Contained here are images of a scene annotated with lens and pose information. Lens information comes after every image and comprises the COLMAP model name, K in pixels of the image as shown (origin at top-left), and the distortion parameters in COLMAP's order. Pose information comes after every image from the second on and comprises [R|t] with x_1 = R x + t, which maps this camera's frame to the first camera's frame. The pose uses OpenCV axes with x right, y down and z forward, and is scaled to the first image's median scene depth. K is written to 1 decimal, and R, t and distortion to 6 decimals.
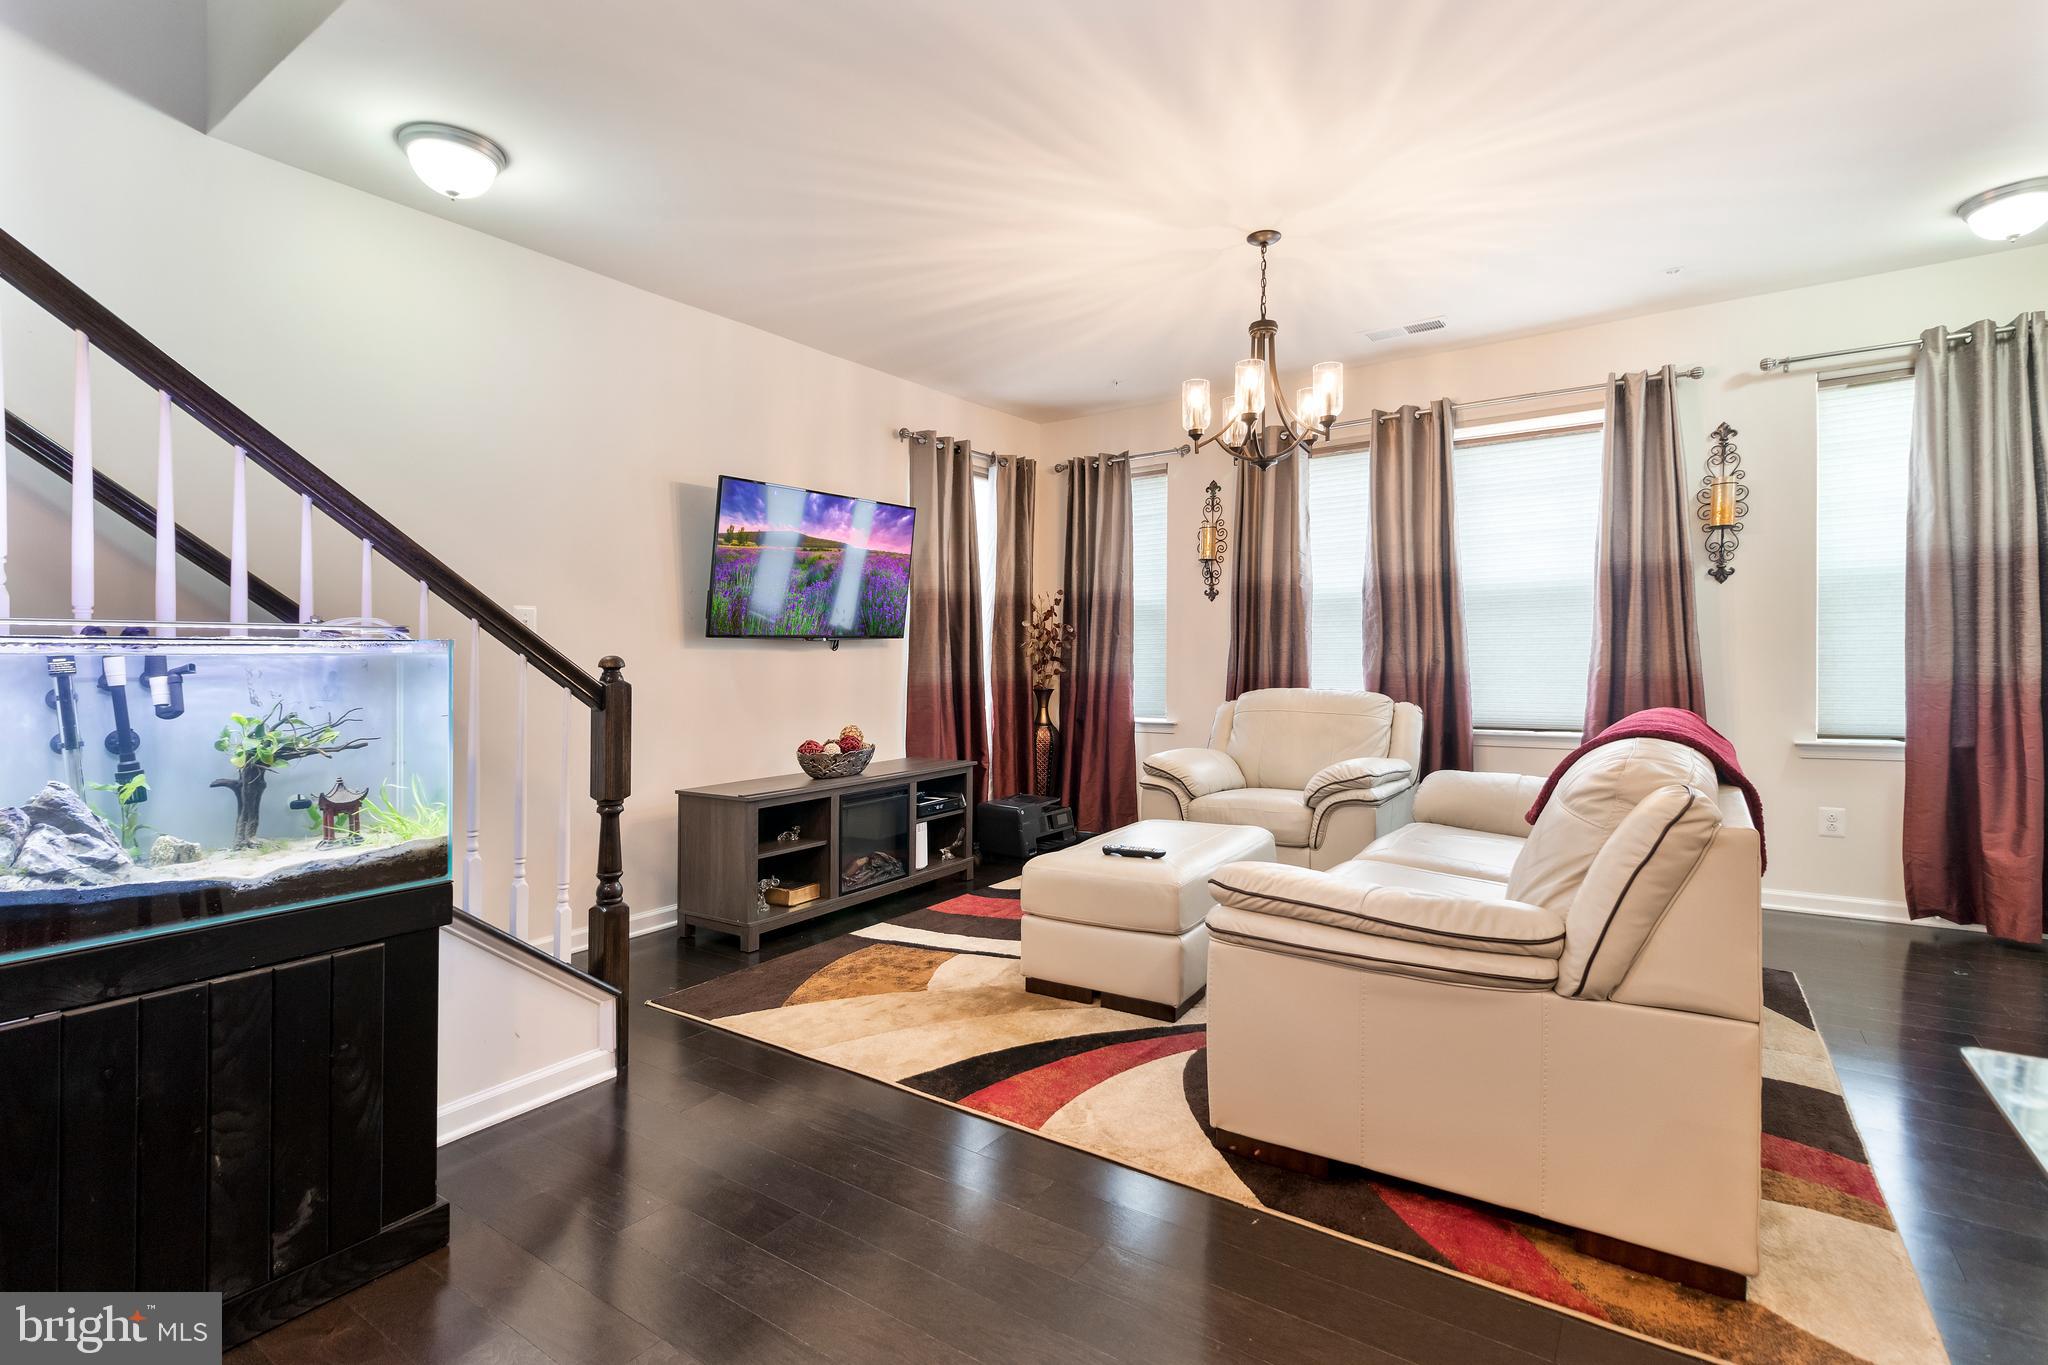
lens RADIAL K [[970.1, 0, 1020.8], [0, 970.1, 650.5], [0, 0, 1]] dist [-0.002419, -0.000733]
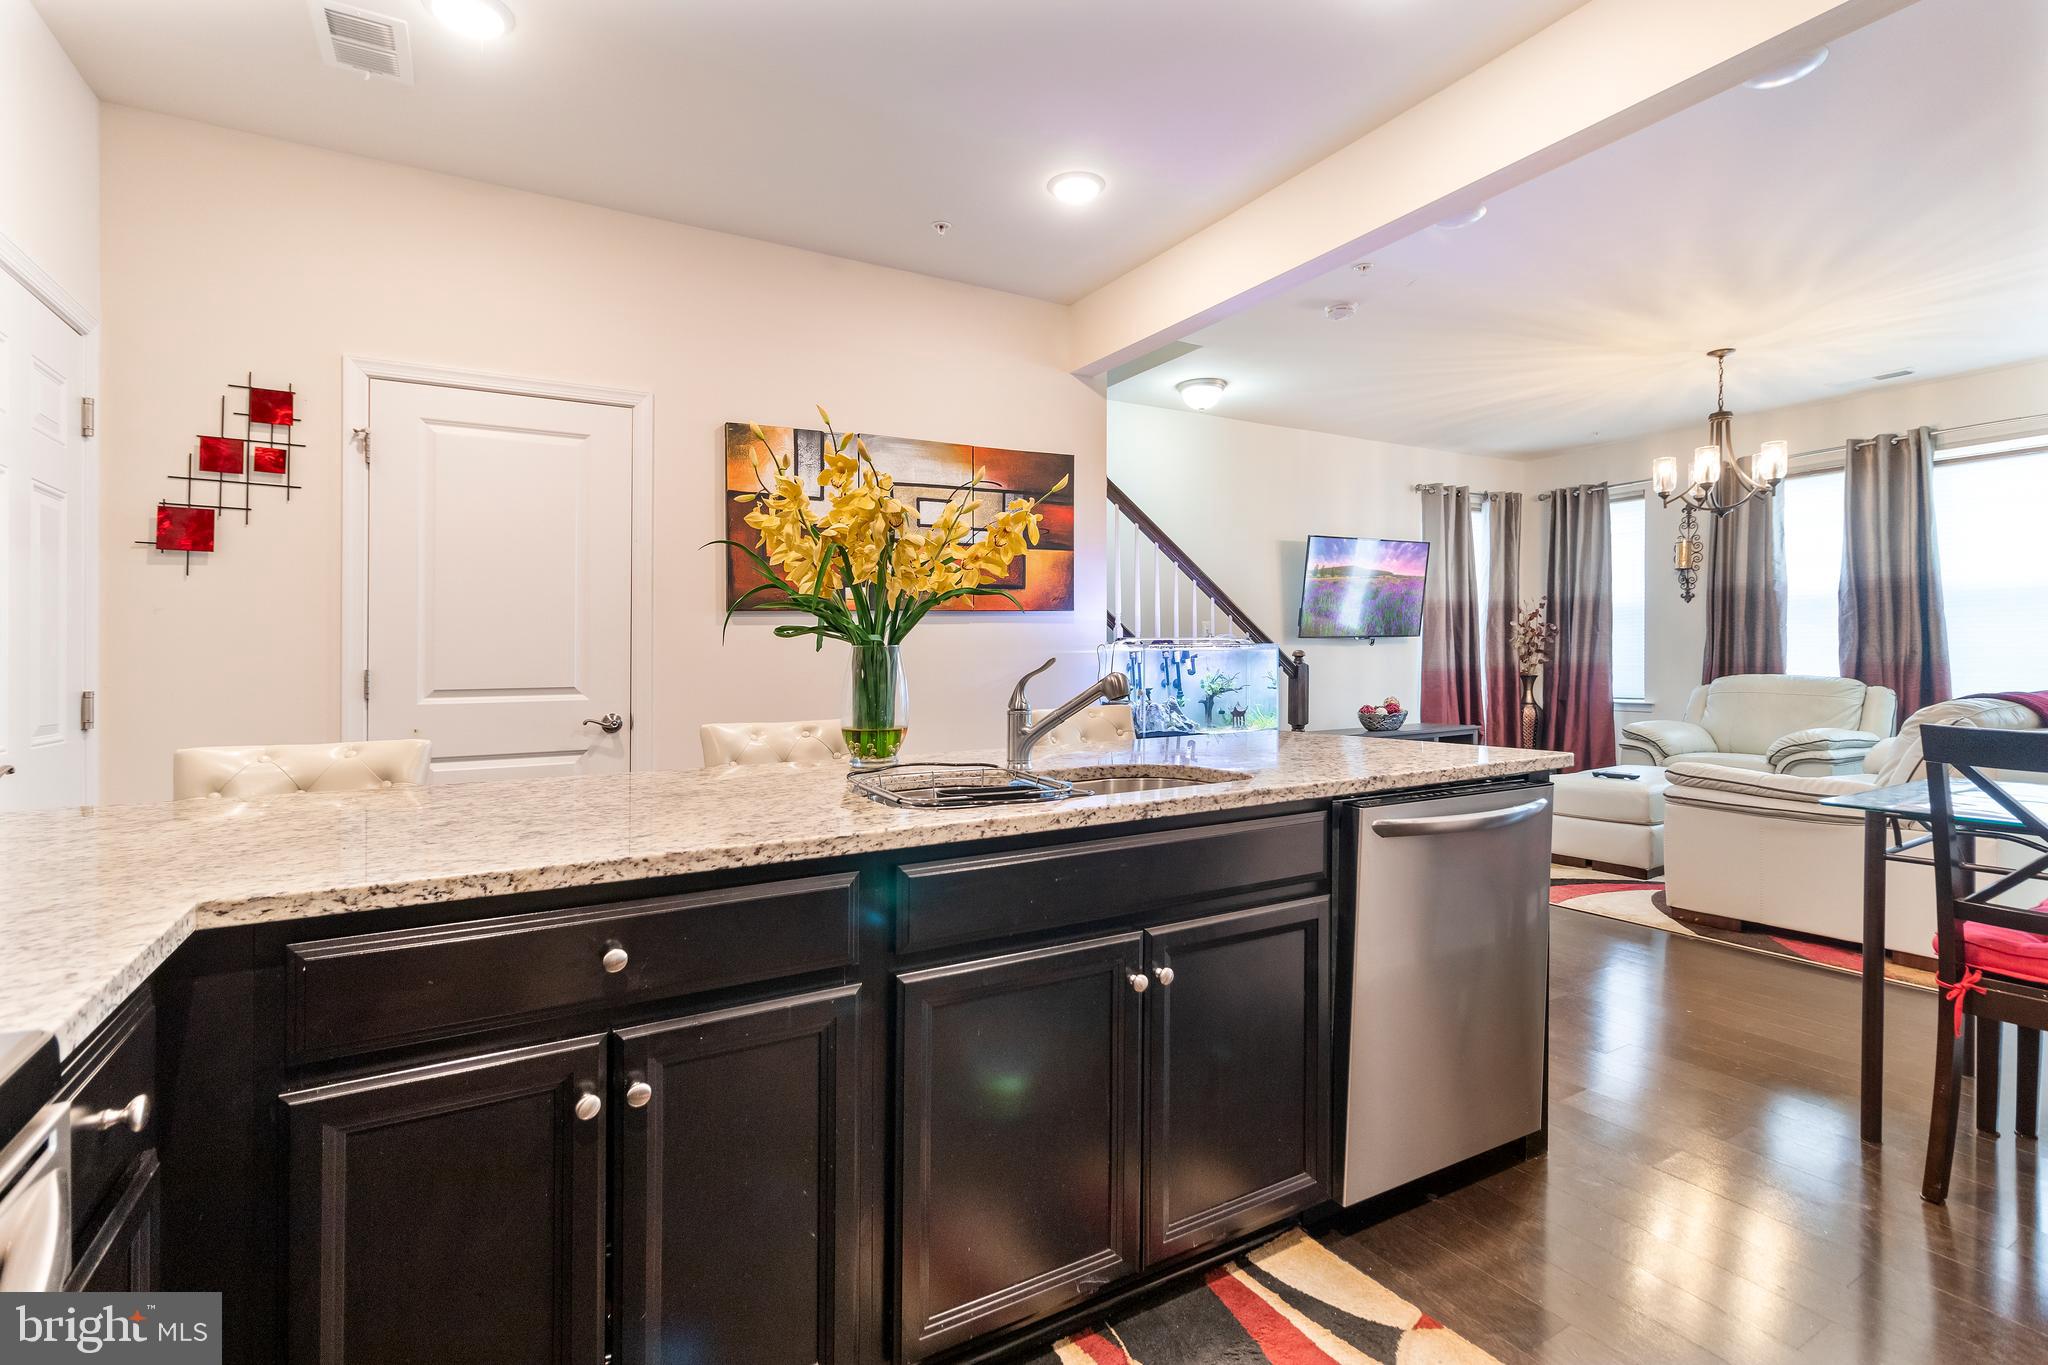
lens RADIAL K [[970.1, 0, 1020.5], [0, 970.1, 654.4], [0, 0, 1]] dist [-0.002419, -0.000733]
pose [[0.909749, -0.003072, -0.415147, -0.064994], [0.007444, 0.999933, 0.008912, -0.003881], [0.415092, -0.011198, 0.909711, -0.493575]]
